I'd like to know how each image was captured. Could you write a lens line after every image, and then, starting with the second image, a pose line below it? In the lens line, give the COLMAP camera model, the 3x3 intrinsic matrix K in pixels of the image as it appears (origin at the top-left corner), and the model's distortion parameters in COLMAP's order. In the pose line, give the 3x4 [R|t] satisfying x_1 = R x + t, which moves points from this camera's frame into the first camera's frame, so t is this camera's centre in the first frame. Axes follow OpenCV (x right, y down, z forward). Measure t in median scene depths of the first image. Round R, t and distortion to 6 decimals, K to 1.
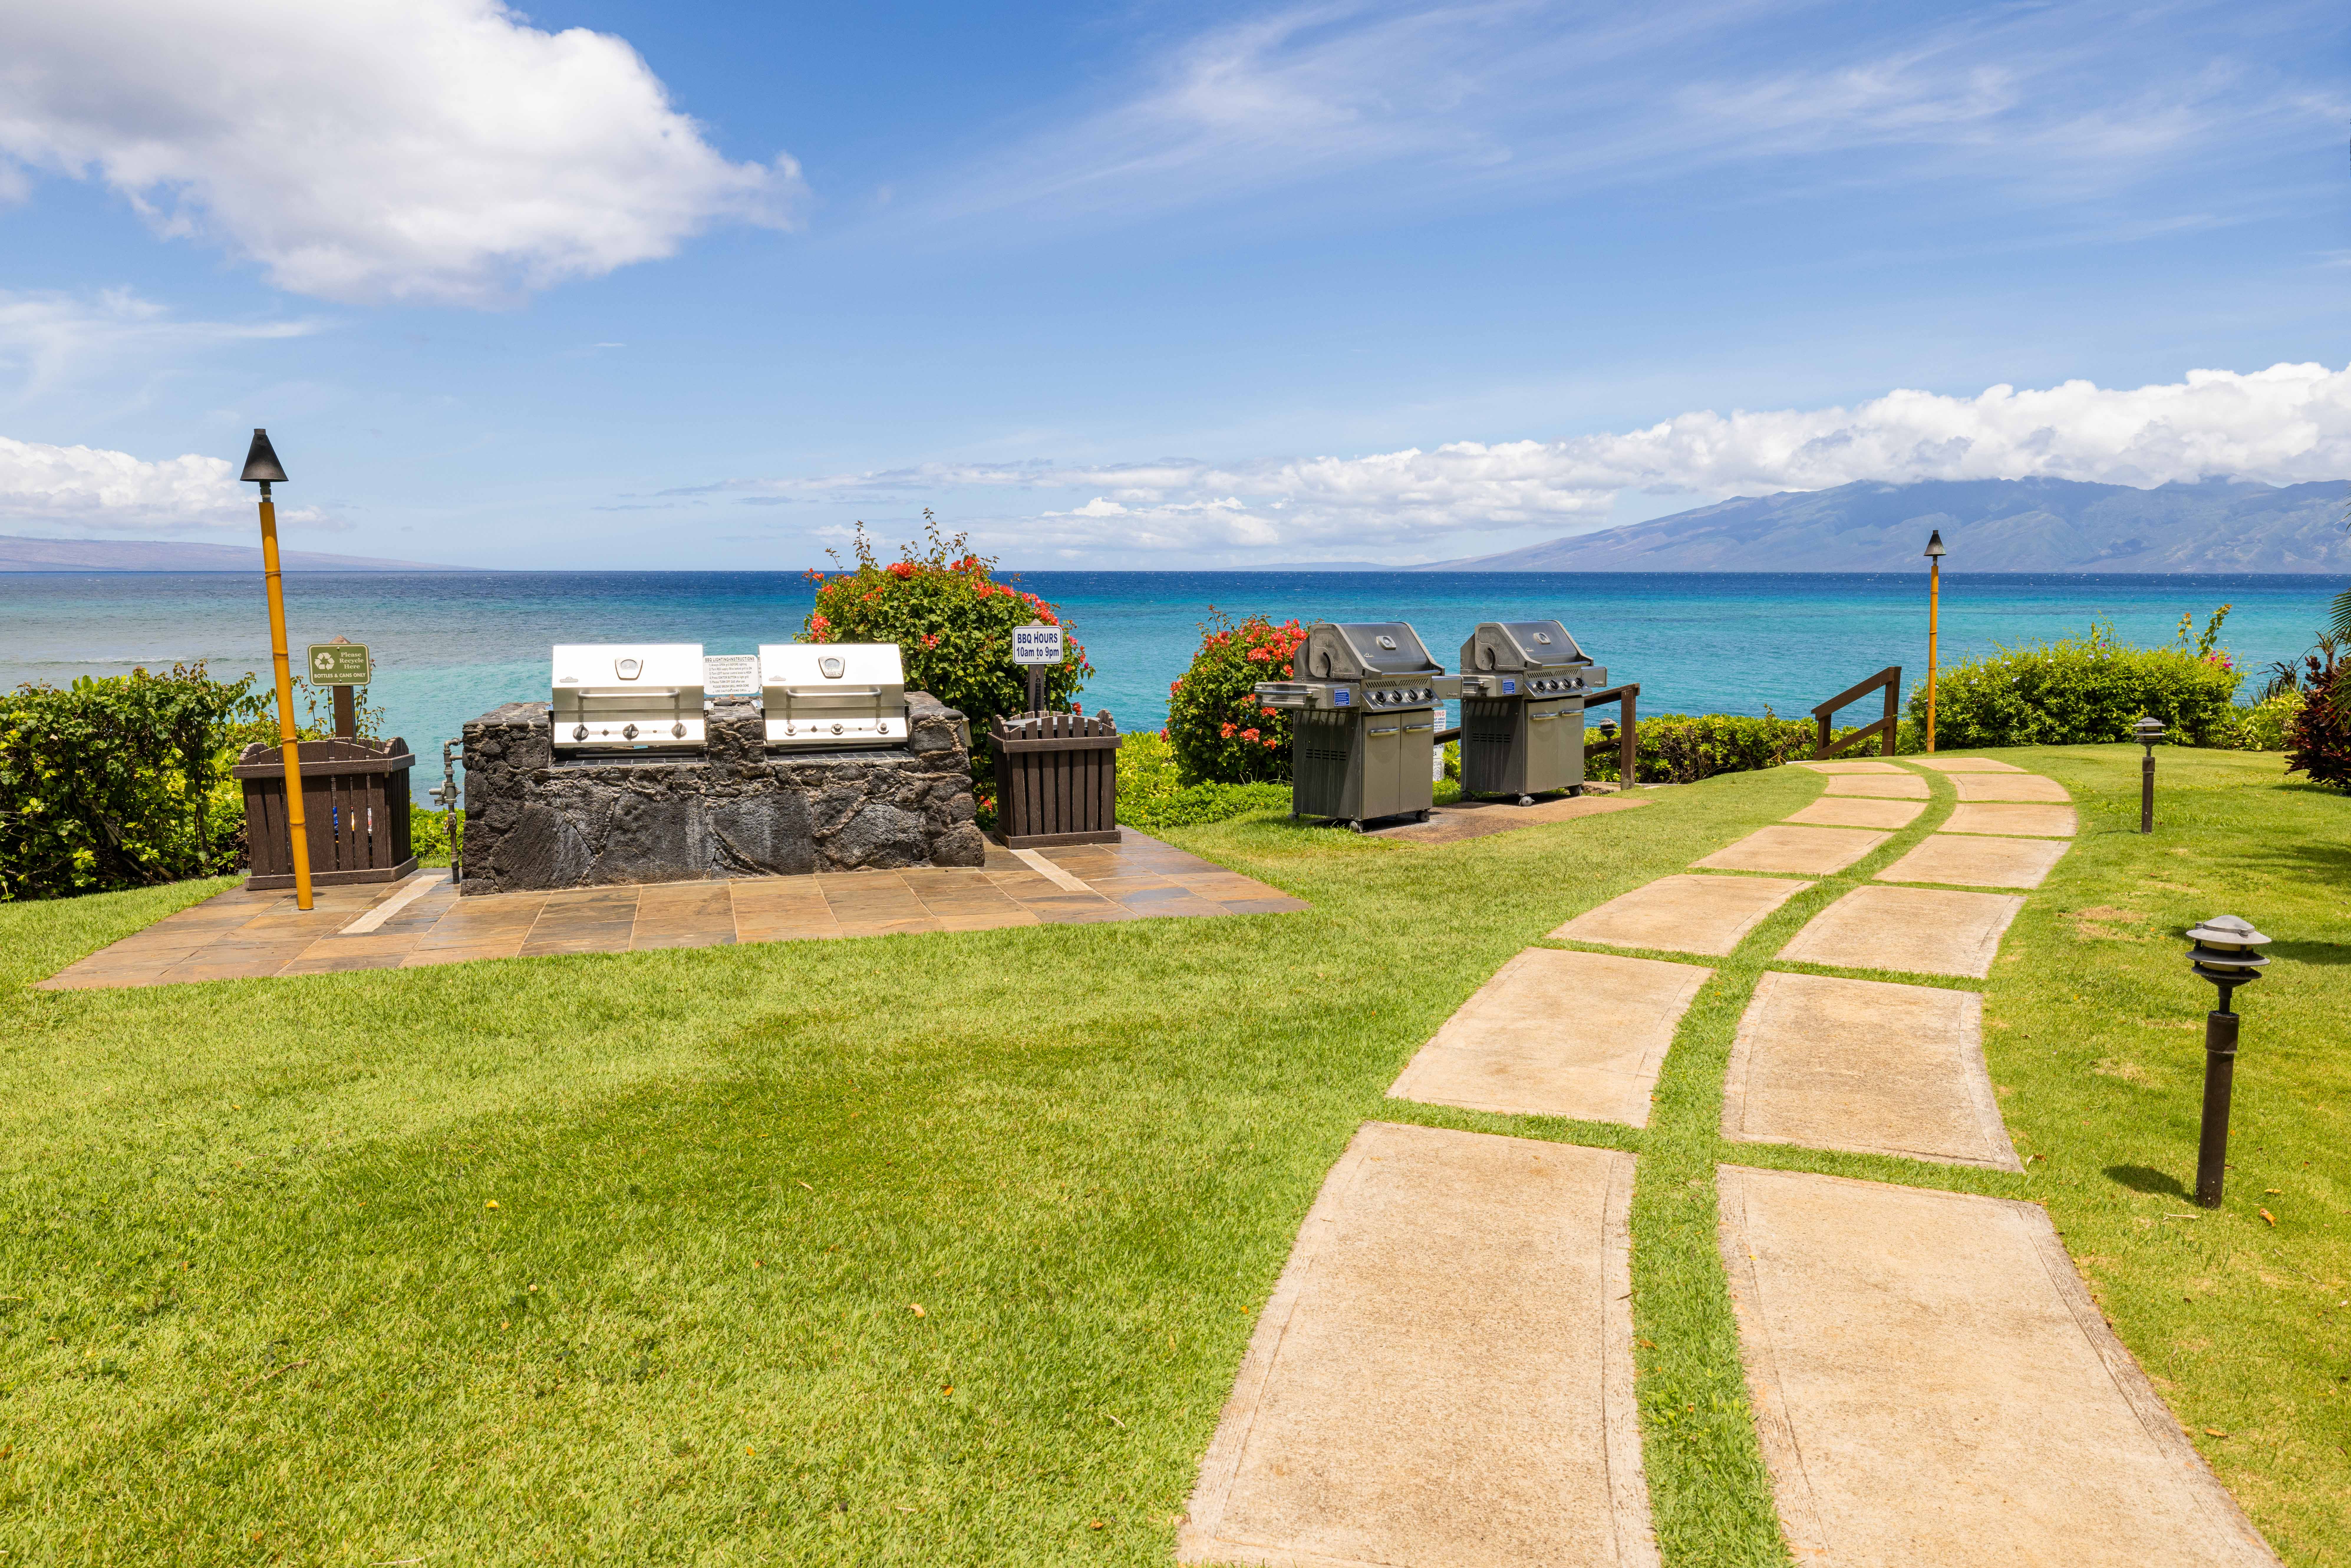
lens RADIAL K [[1574.7, 0, 1138.6], [0, 1574.7, 797.1], [0, 0, 1]] dist [0.000384, -0.002758]
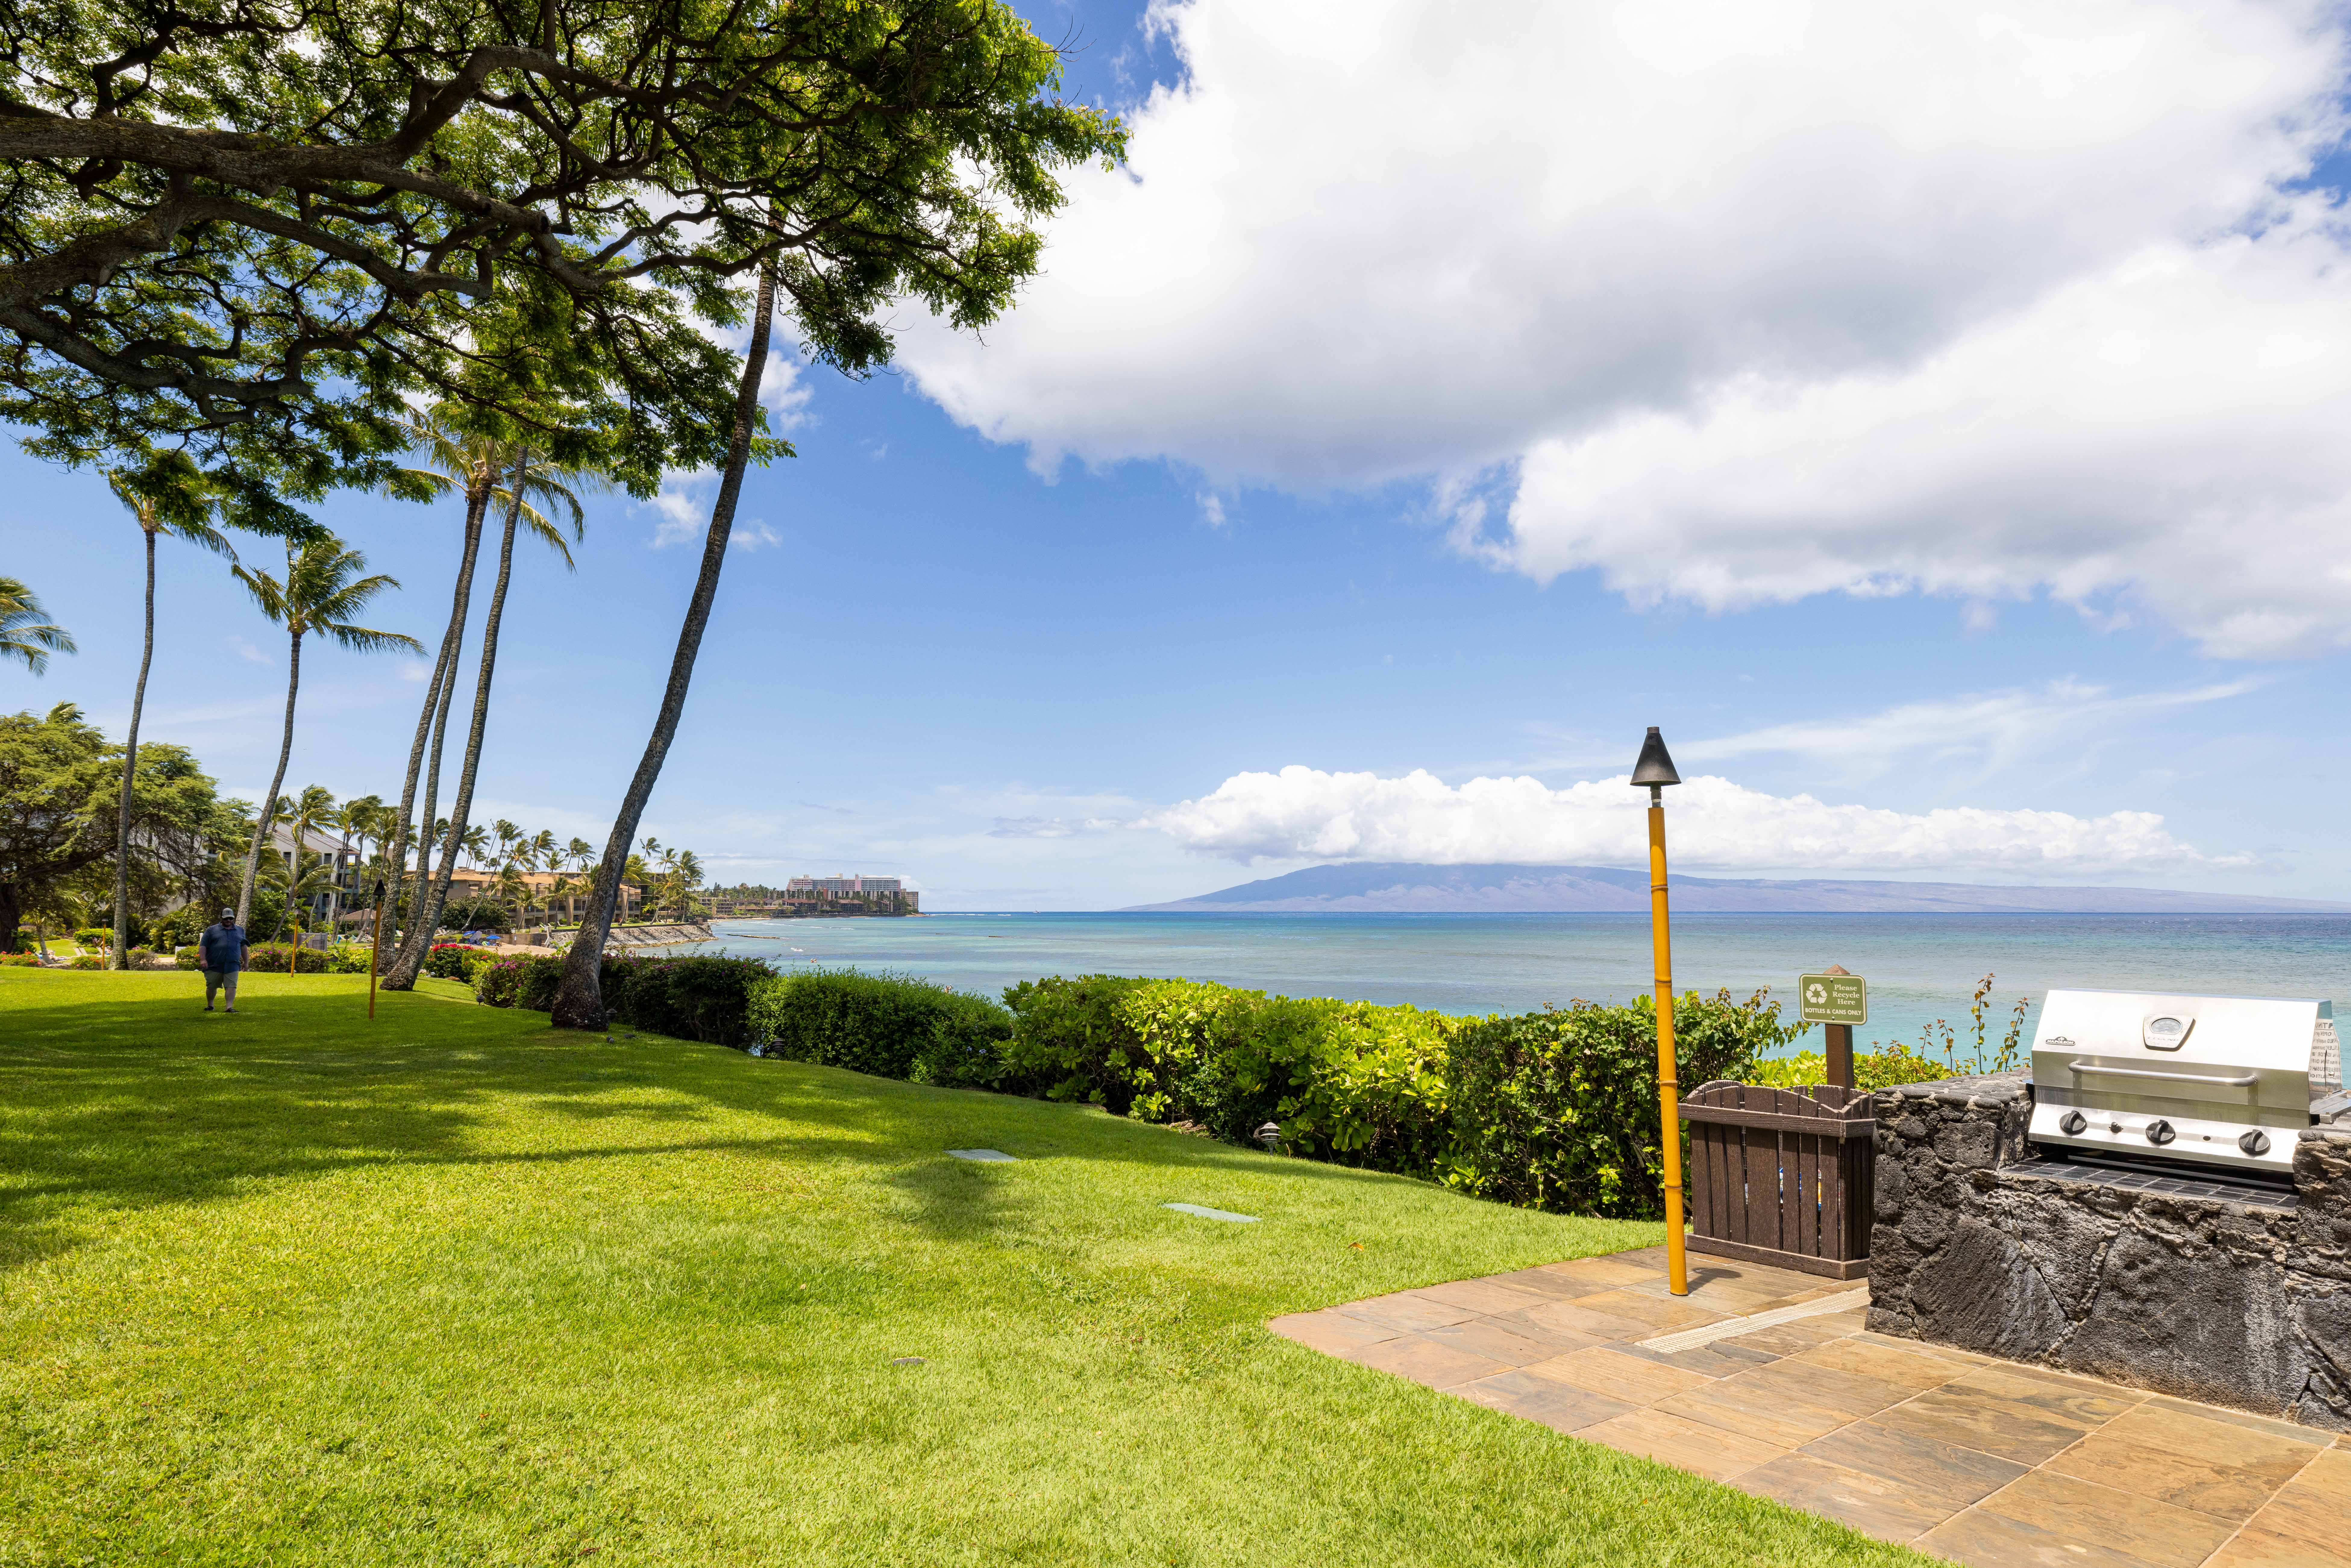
lens RADIAL K [[1307.3, 0, 1233.7], [0, 1307.3, 823.6], [0, 0, 1]] dist [0.002587, 0.001385]
pose [[0.400027, -0.062373, -0.914378, 0.015963], [-0.131802, 0.983396, -0.124743, -0.049307], [0.906976, 0.170418, 0.385164, 0.443578]]
